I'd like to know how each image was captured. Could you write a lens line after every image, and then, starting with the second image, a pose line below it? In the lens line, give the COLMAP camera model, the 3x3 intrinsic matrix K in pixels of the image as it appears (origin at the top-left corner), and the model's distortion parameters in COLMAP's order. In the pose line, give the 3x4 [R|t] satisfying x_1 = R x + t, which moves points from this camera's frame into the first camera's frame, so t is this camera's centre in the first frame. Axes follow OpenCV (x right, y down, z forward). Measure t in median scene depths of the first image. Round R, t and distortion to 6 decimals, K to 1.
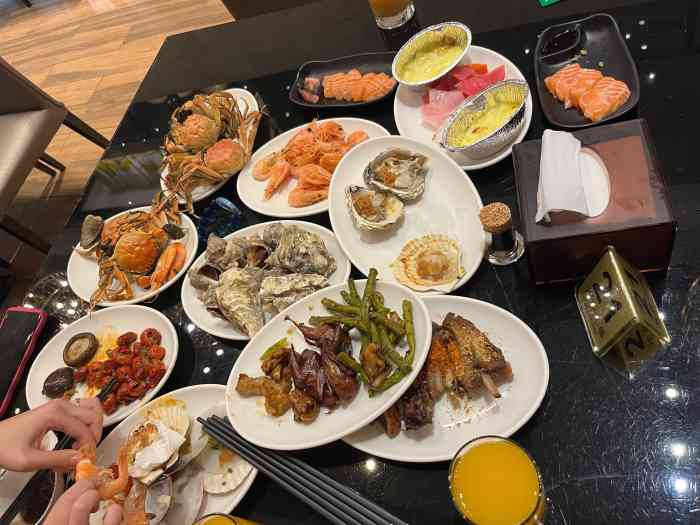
lens RADIAL K [[531.0, 0, 349.1], [0, 531.0, 263.3], [0, 0, 1]] dist [0.032387, 0.001844]
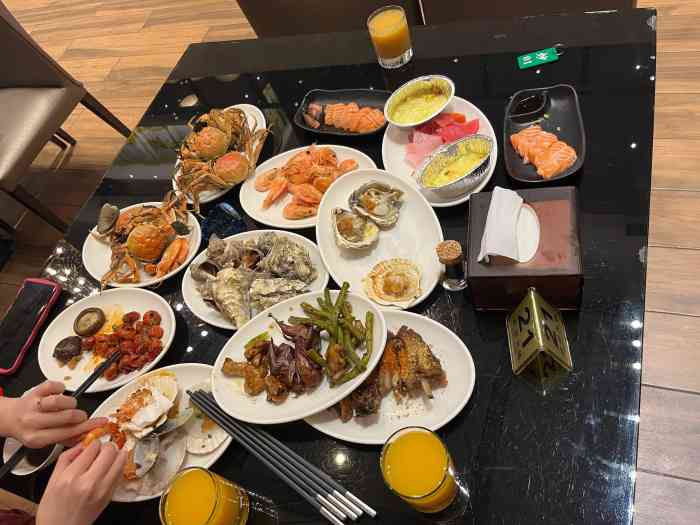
lens RADIAL K [[531.0, 0, 350.7], [0, 531.0, 262.2], [0, 0, 1]] dist [0.032387, 0.001844]
pose [[0.994040, 0.107653, 0.017180, 0.026612], [-0.107778, 0.994154, 0.006483, -0.038851], [-0.016382, -0.008296, 0.999831, -0.176951]]
